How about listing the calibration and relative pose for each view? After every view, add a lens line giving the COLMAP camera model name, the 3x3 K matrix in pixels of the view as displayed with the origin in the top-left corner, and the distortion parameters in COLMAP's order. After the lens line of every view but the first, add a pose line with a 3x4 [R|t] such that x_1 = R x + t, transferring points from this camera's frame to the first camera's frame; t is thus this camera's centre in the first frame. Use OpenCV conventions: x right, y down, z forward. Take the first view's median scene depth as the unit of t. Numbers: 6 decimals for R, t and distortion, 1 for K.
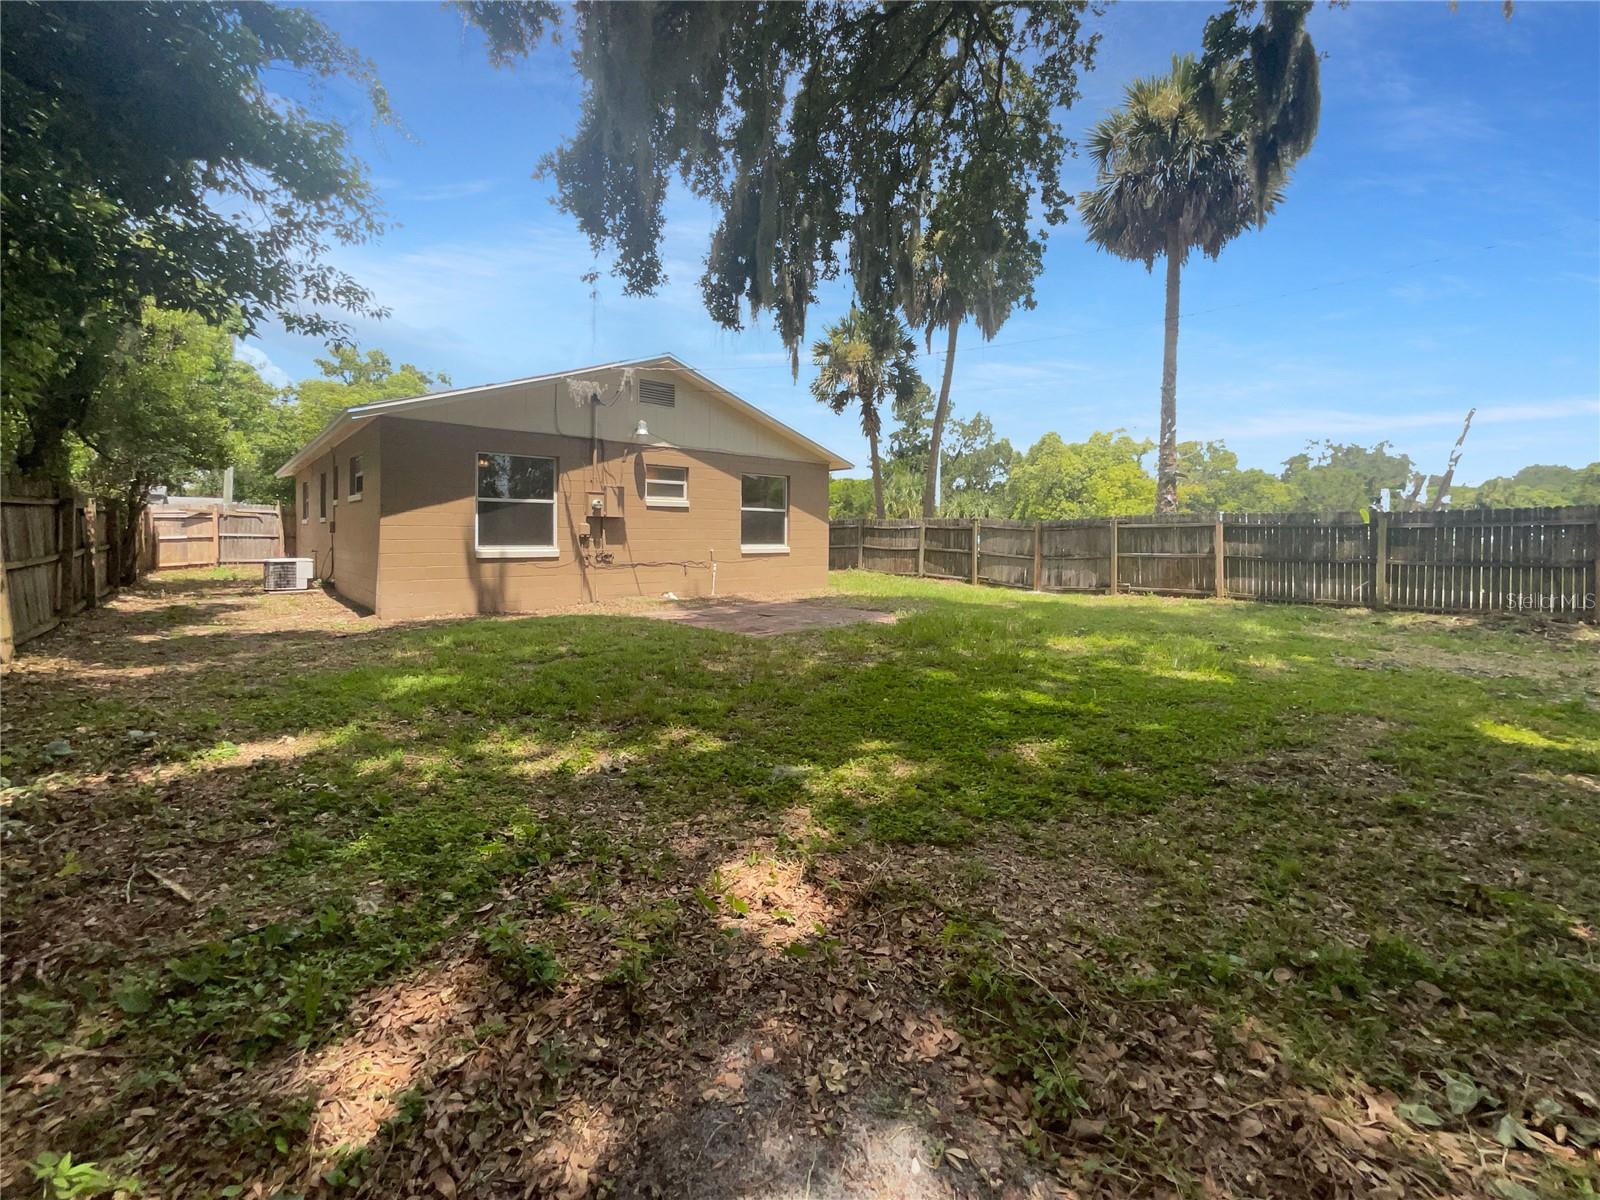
lens RADIAL K [[653.8, 0, 801.3], [0, 653.8, 596.3], [0, 0, 1]] dist [0.003830, -0.000390]
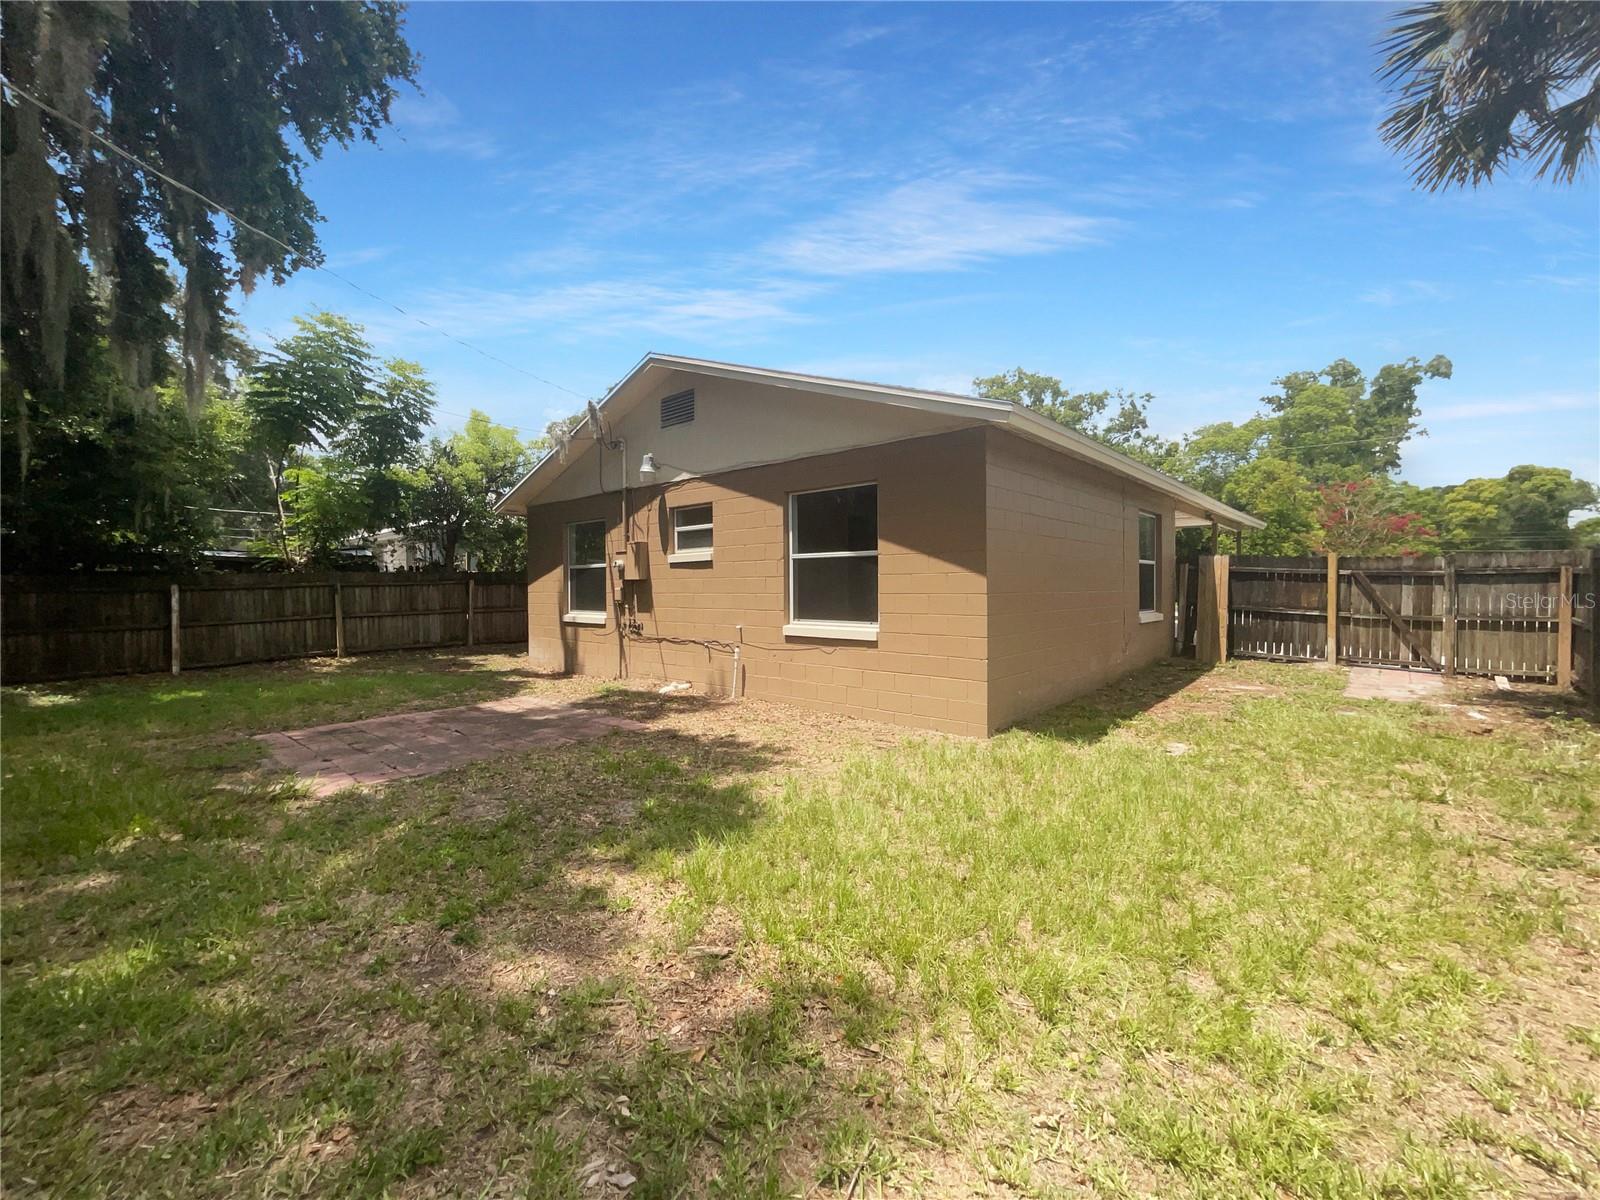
lens RADIAL K [[653.8, 0, 790.3], [0, 653.8, 603.9], [0, 0, 1]] dist [0.003830, -0.000390]
pose [[0.094903, 0.020598, -0.995273, 0.535411], [-0.086371, 0.996186, 0.012381, -0.114300], [0.991733, 0.084788, 0.096320, 1.084547]]
